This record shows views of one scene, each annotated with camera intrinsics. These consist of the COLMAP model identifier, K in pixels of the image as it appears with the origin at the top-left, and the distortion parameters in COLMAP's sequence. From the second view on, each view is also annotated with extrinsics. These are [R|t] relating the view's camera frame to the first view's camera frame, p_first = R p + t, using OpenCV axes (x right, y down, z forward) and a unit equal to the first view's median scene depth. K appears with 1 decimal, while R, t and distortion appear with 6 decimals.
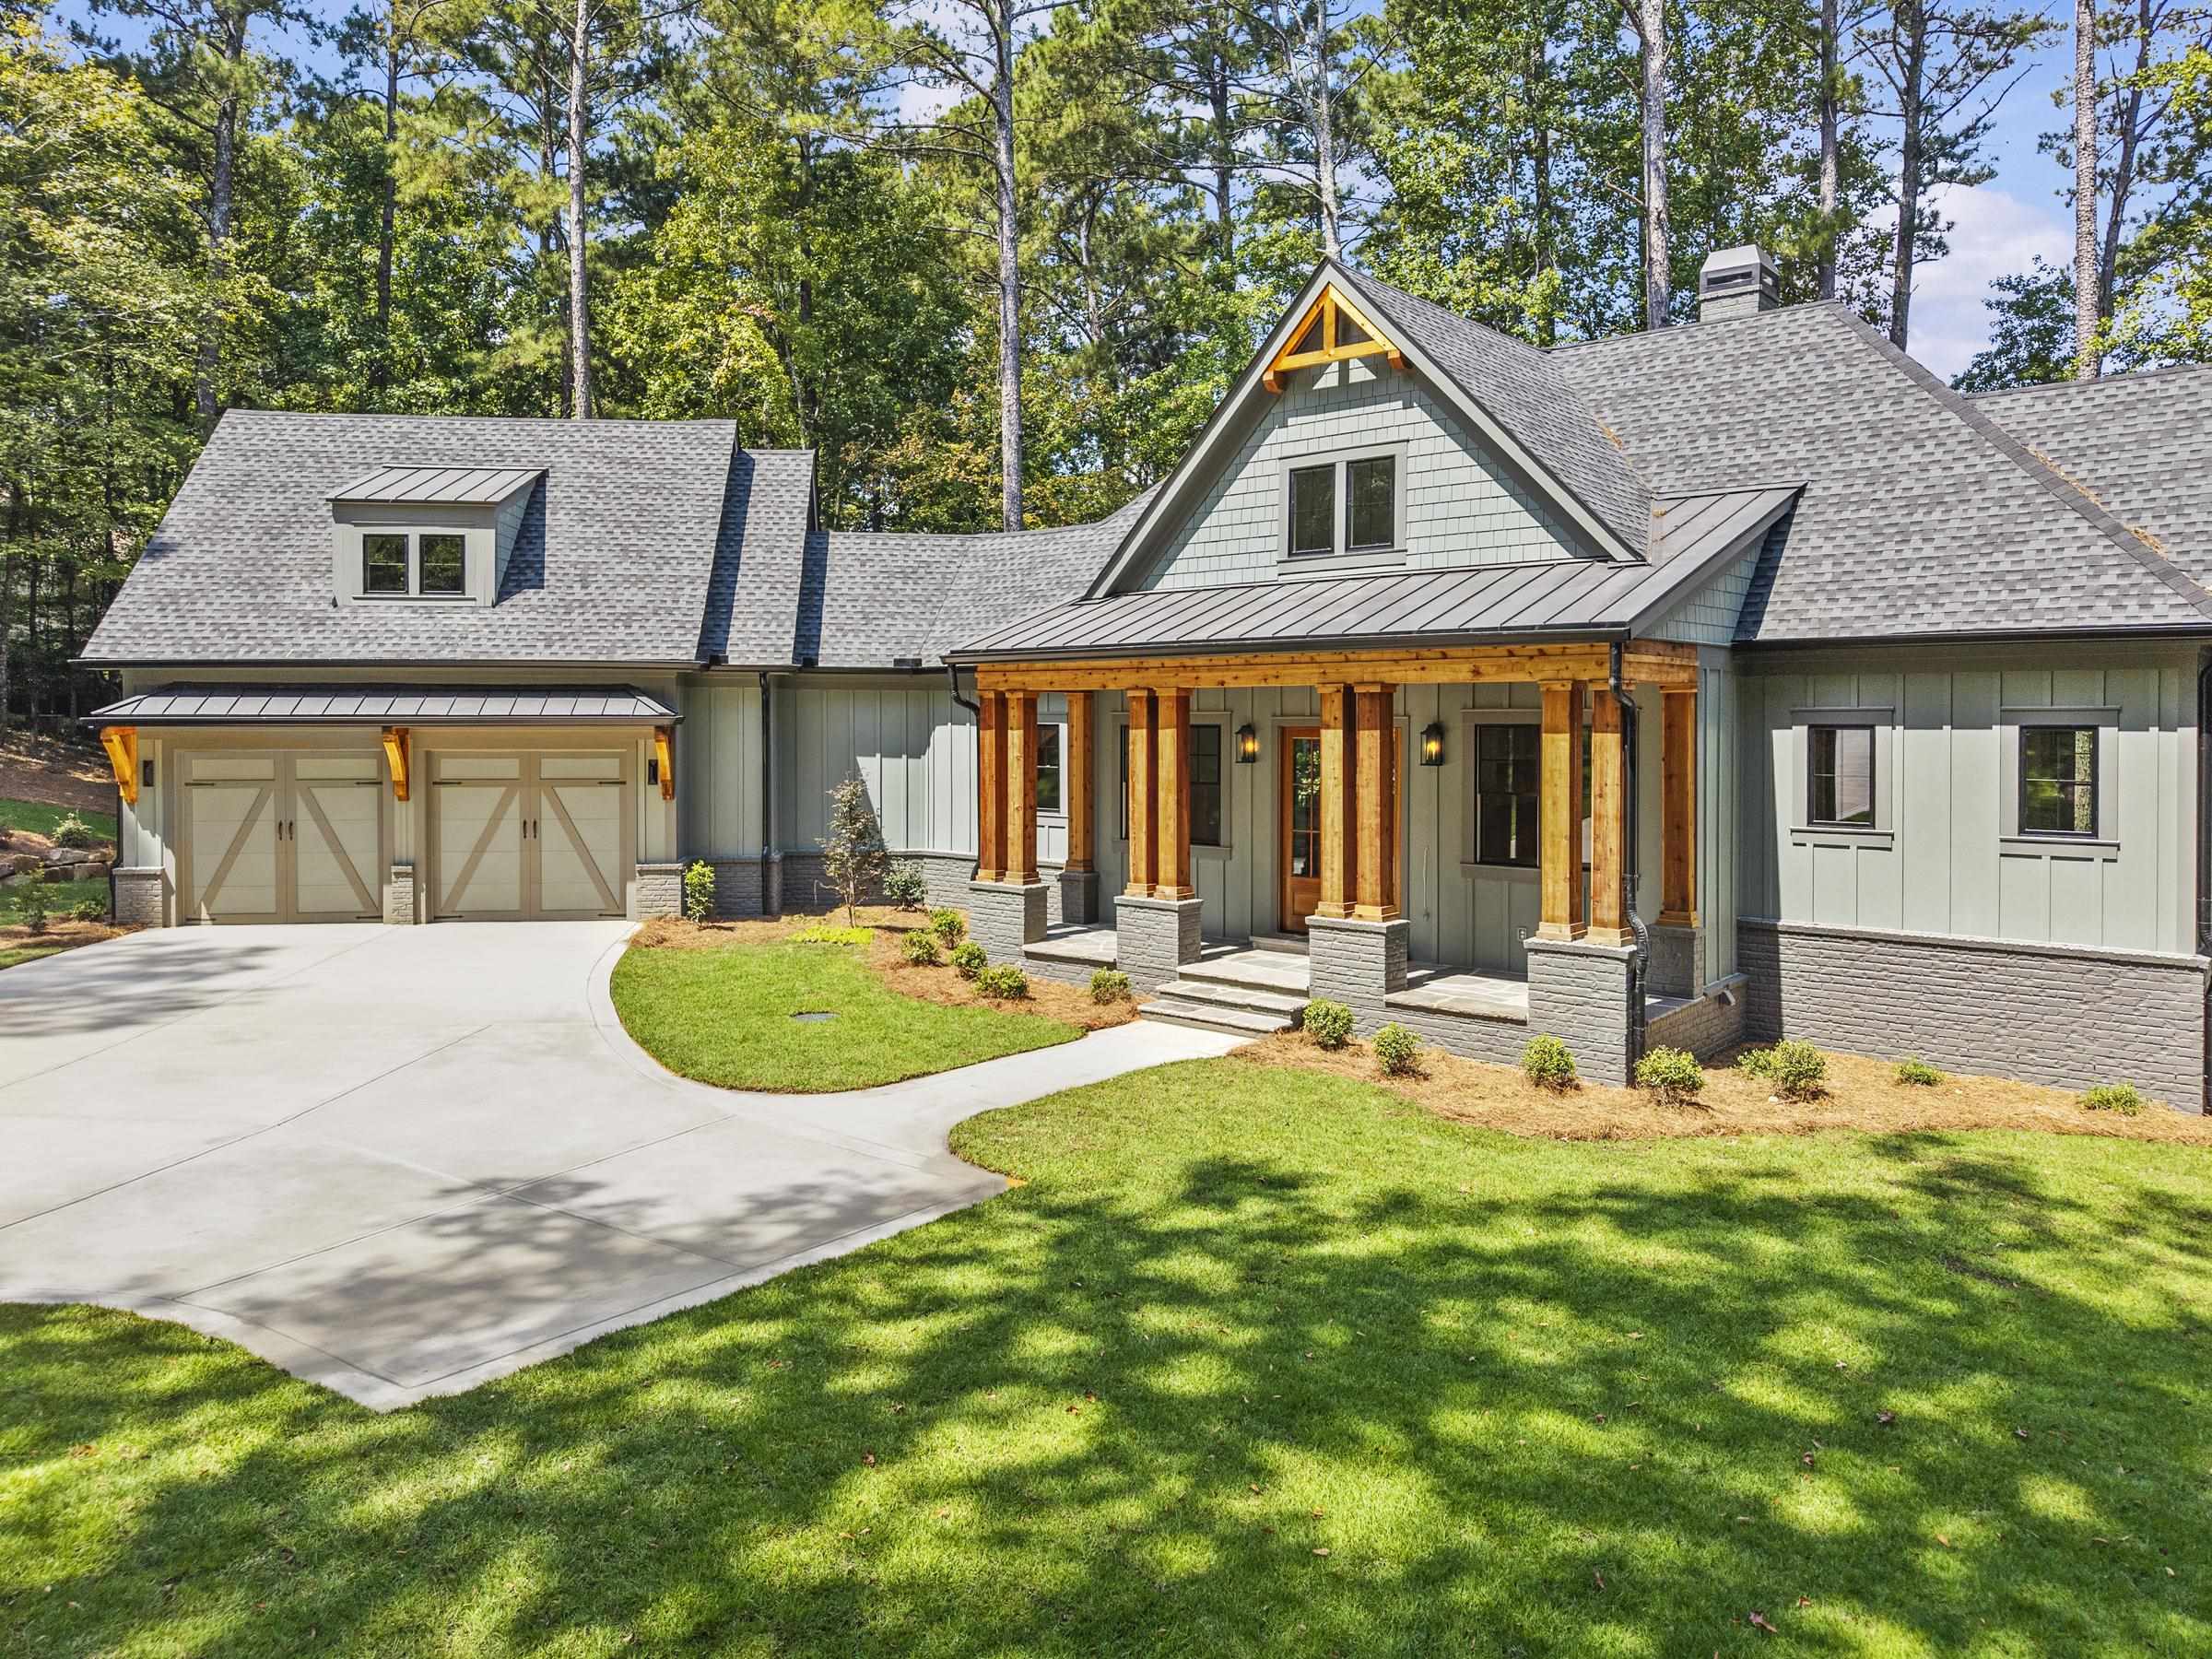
lens RADIAL K [[1545.1, 0, 1062.5], [0, 1545.1, 730.0], [0, 0, 1]] dist [0.002304, -0.002610]
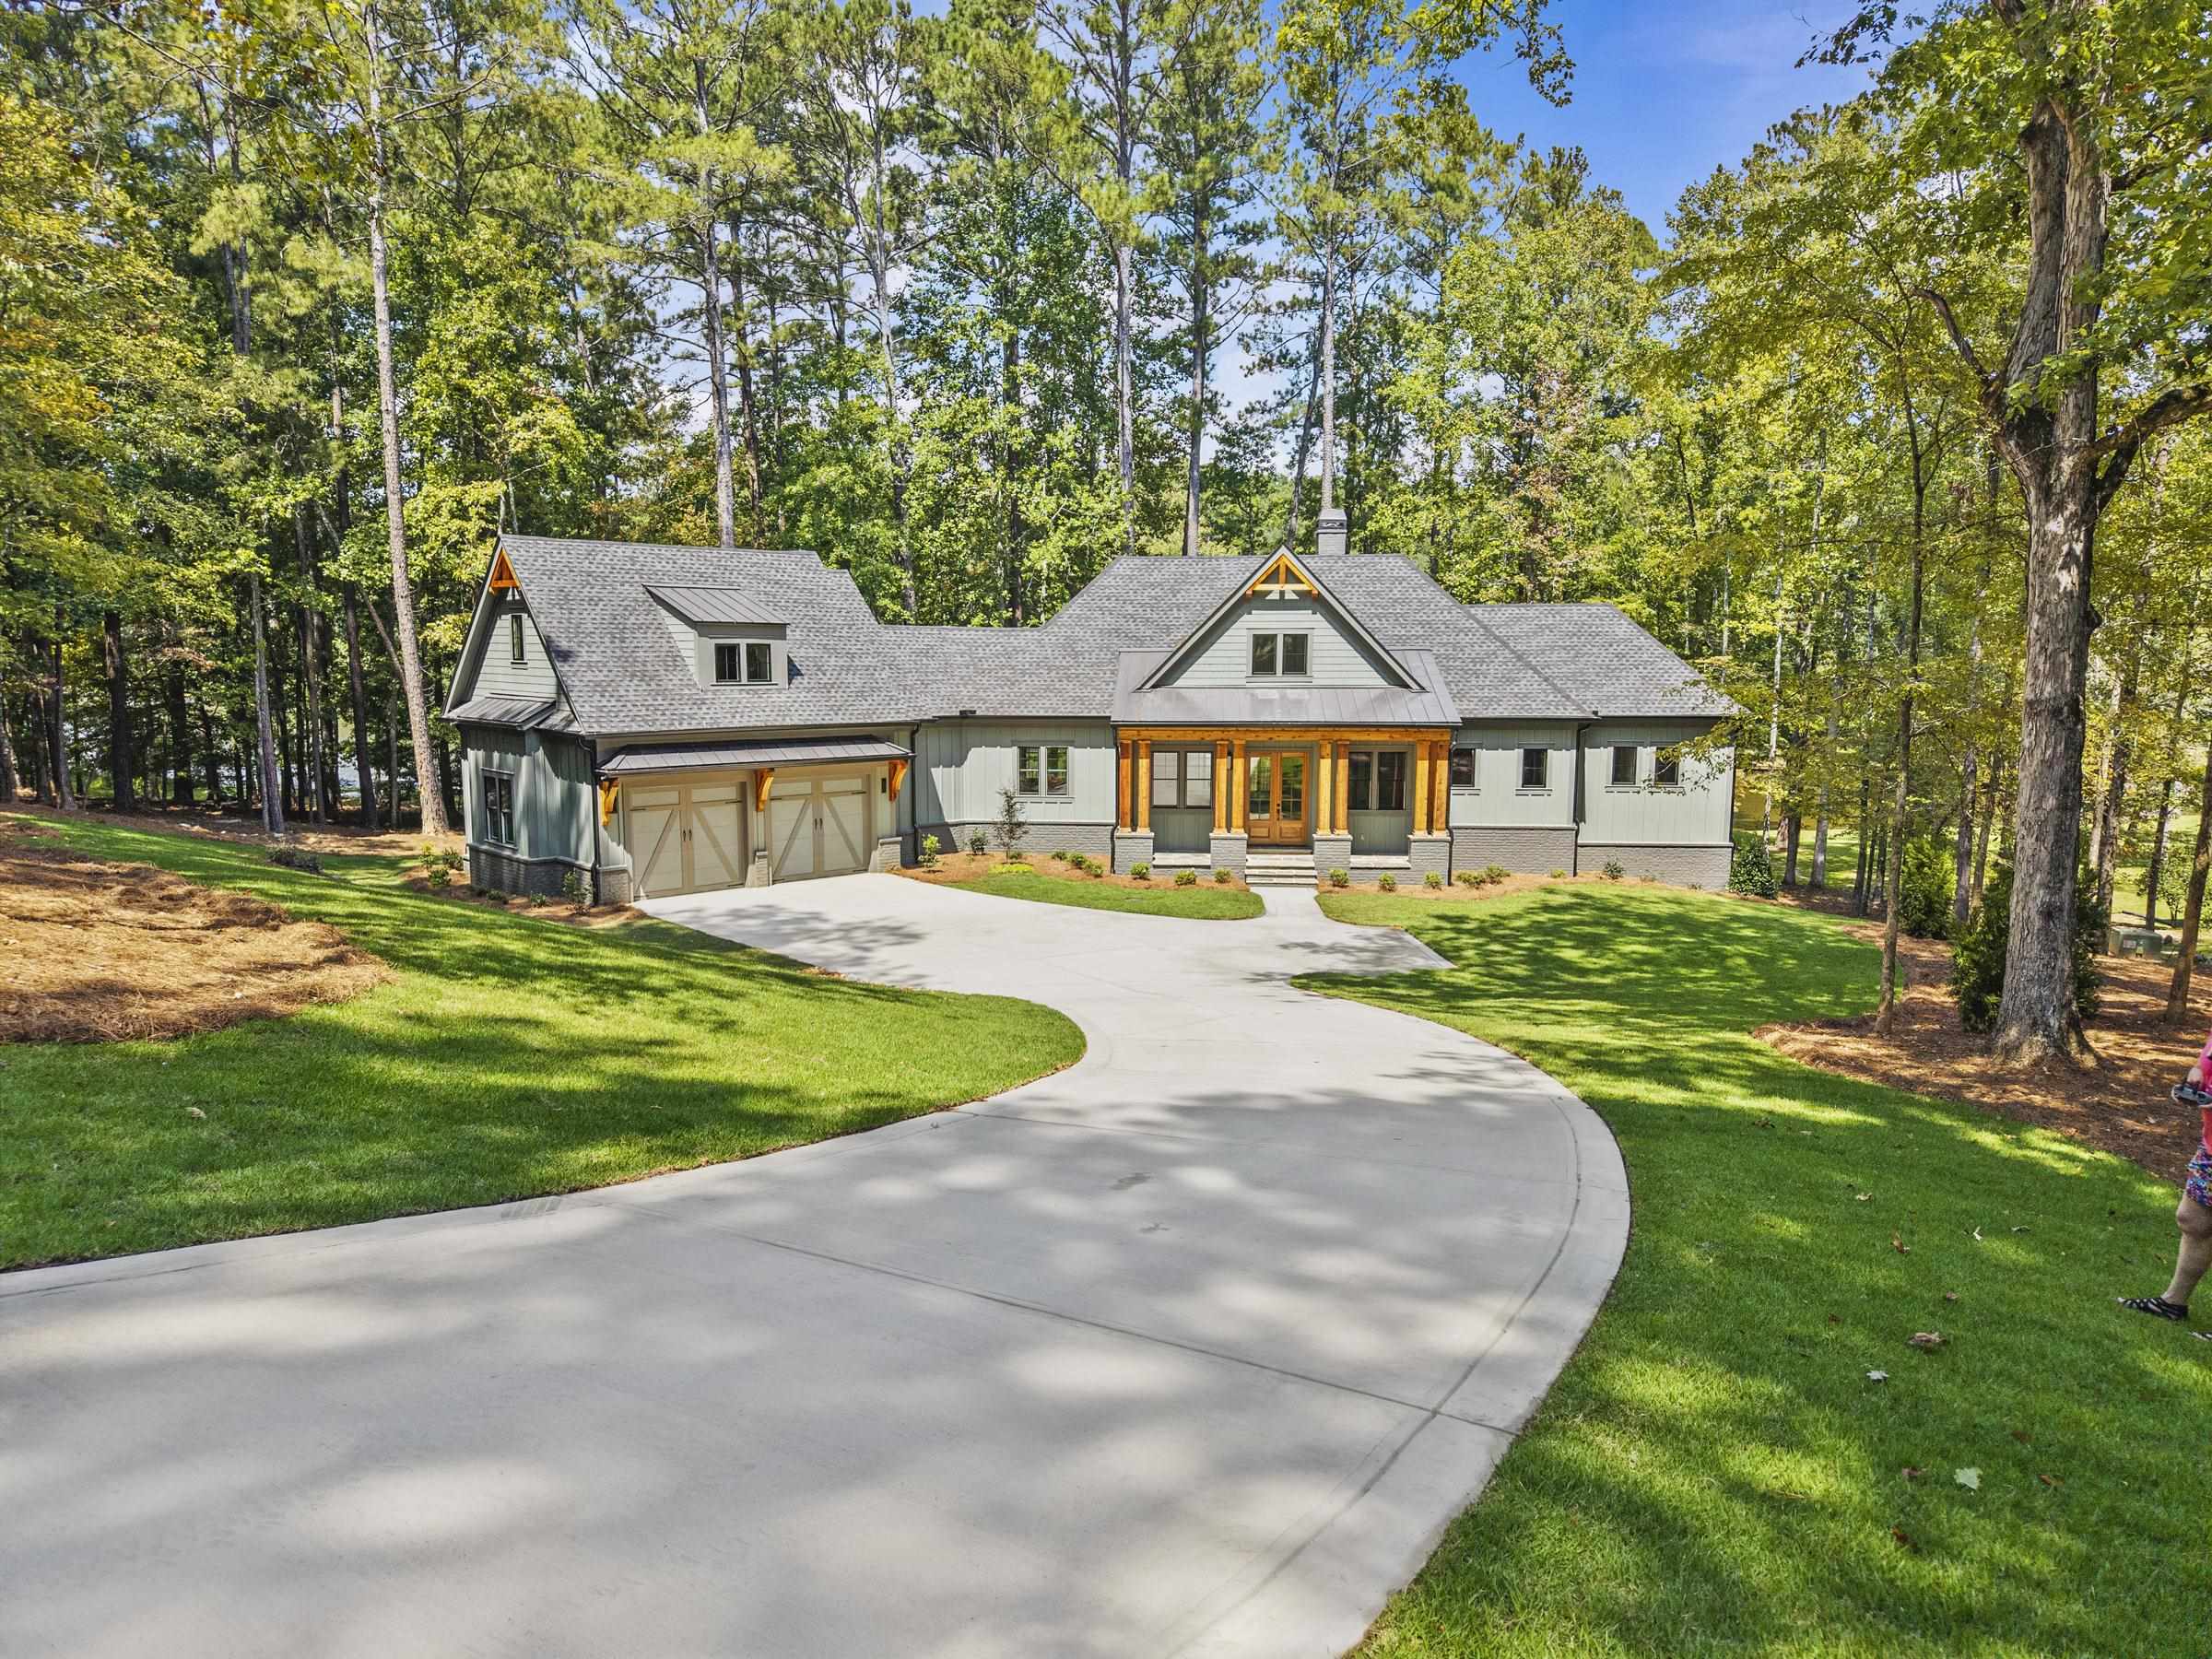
lens RADIAL K [[1504.5, 0, 1093.7], [0, 1504.5, 832.6], [0, 0, 1]] dist [0.053064, -0.083620]
pose [[0.789473, -0.076041, 0.609057, -1.378089], [0.001756, 0.992572, 0.121647, -0.153759], [-0.613783, -0.094967, 0.783742, -0.567289]]
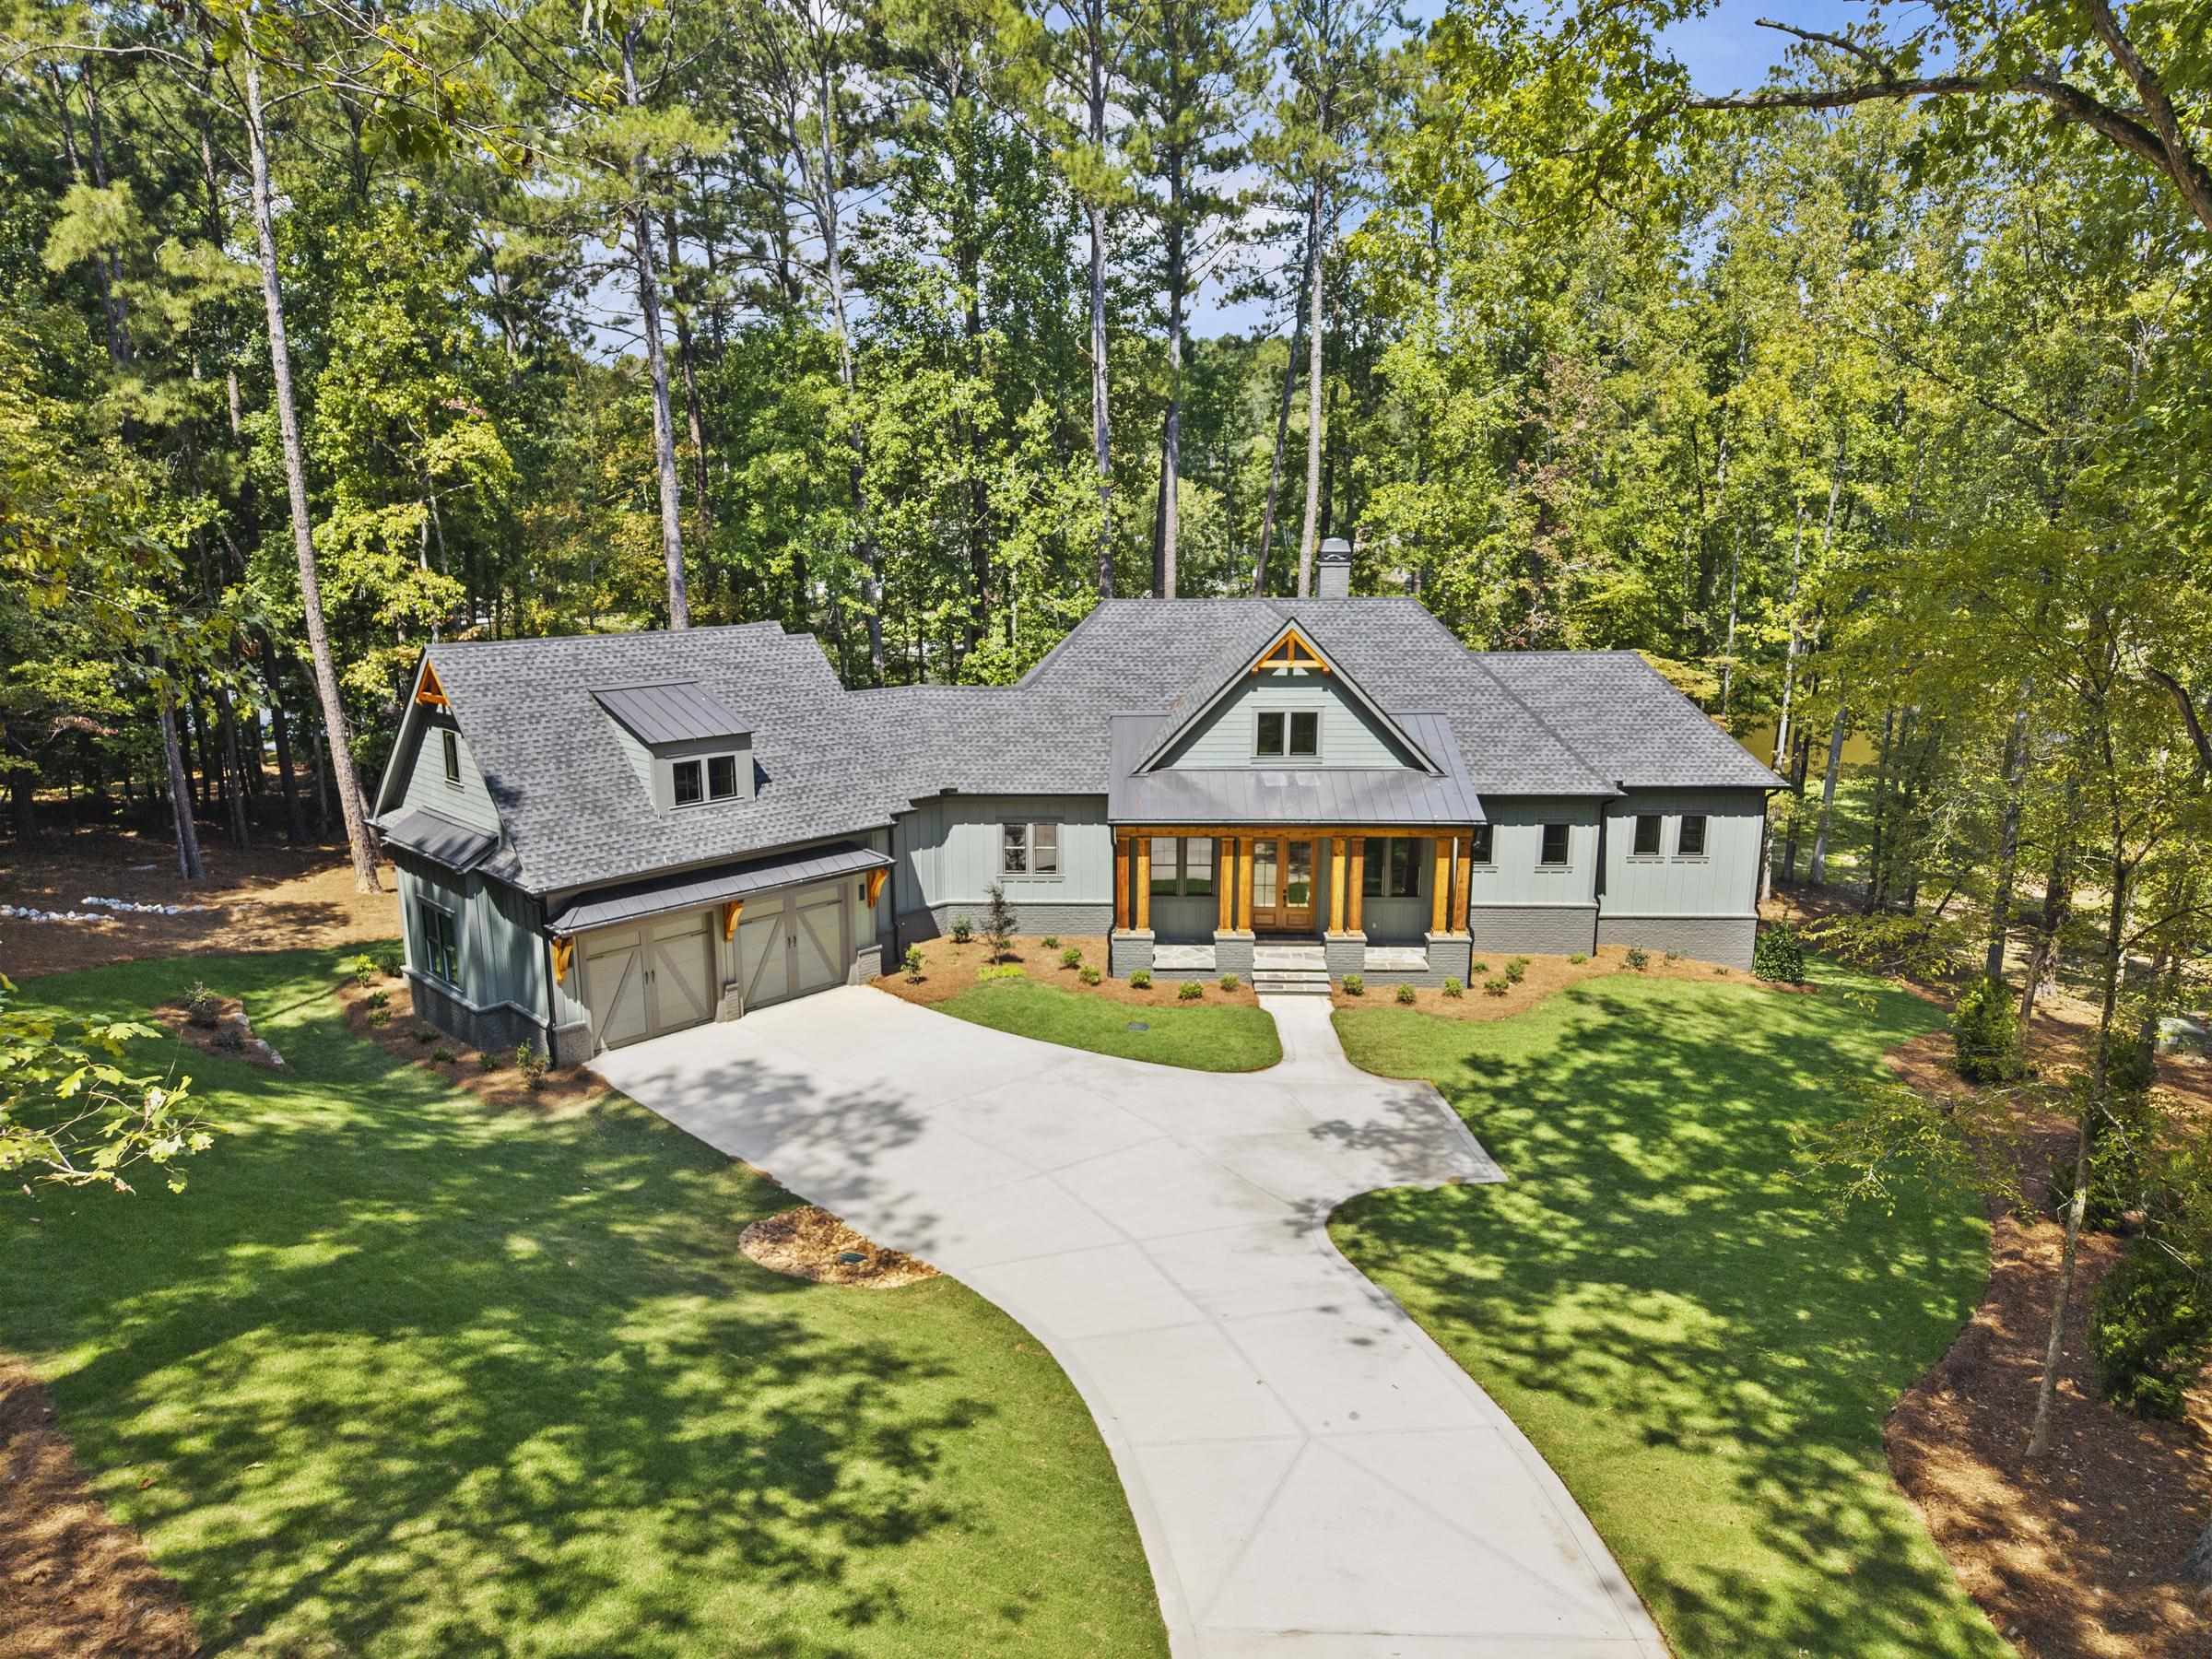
lens RADIAL K [[1511.9, 0, 1098.5], [0, 1511.9, 821.9], [0, 0, 1]] dist [0.029882, -0.033197]
pose [[0.765139, -0.143919, 0.627574, -1.297257], [0.007605, 0.976651, 0.214699, -0.464944], [-0.643820, -0.159502, 0.748368, -0.368708]]
